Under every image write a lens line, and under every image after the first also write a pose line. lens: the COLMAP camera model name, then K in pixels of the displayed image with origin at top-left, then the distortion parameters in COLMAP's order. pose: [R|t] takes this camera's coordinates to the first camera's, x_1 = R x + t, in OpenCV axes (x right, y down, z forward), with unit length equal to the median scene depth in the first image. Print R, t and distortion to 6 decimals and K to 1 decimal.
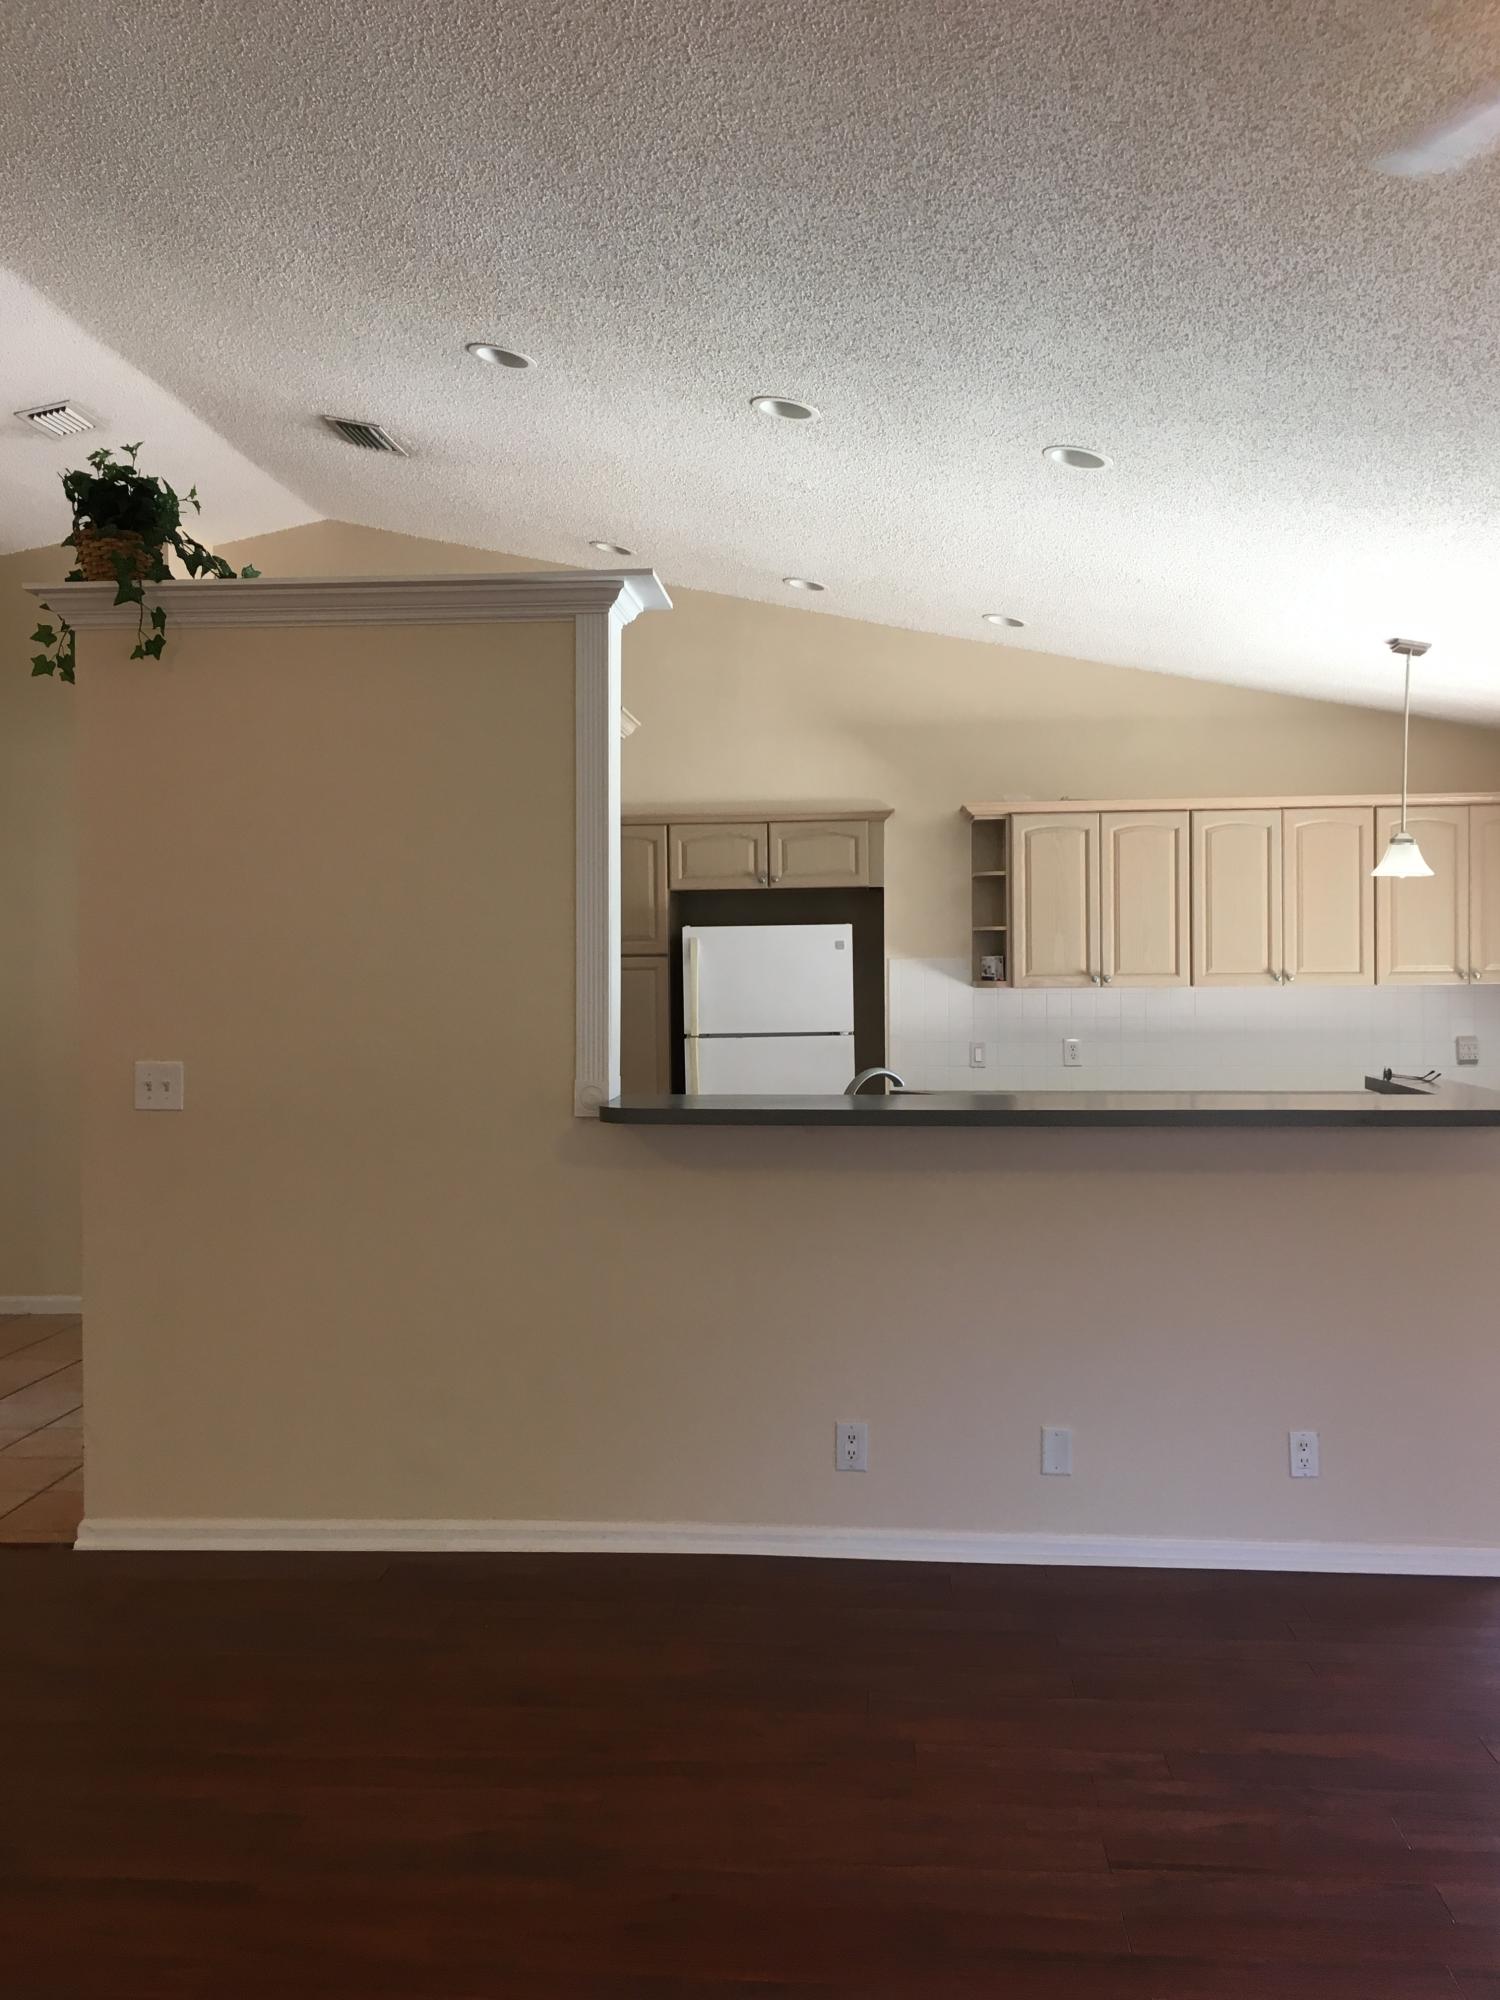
lens RADIAL K [[1775.0, 0, 751.6], [0, 1775.0, 997.8], [0, 0, 1]] dist [0.014773, -0.000699]
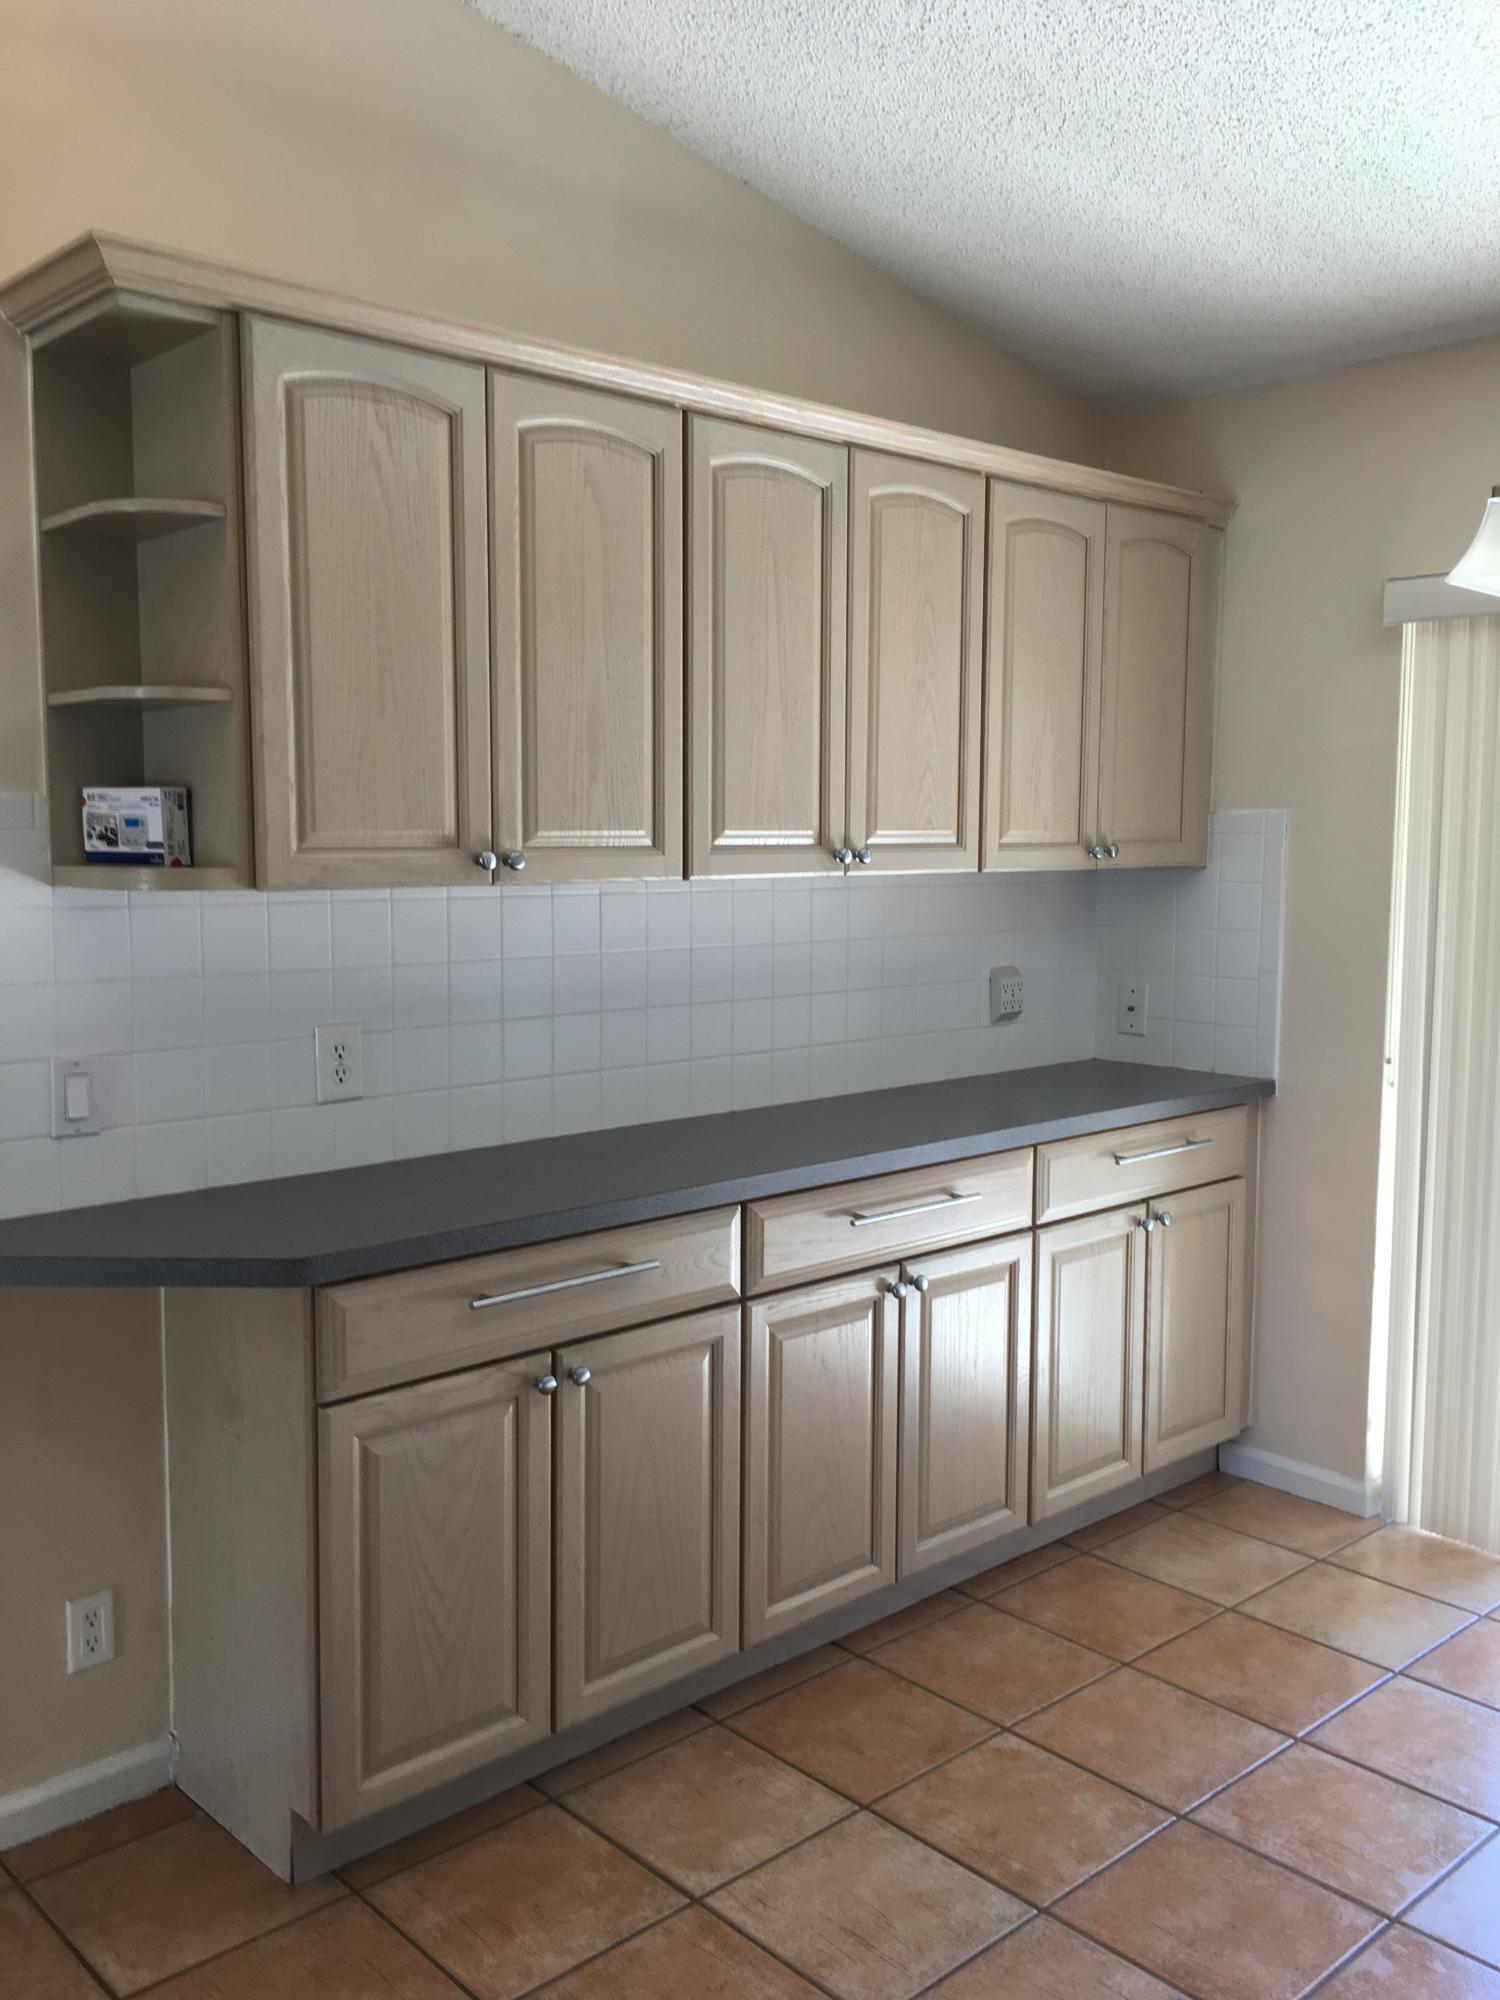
lens RADIAL K [[1701.5, 0, 746.2], [0, 1701.5, 992.5], [0, 0, 1]] dist [0.070210, -0.104106]
pose [[0.659339, -0.061227, 0.749348, -0.023854], [0.011074, 0.997361, 0.071747, -0.007963], [-0.751764, -0.039007, 0.658278, 0.738321]]
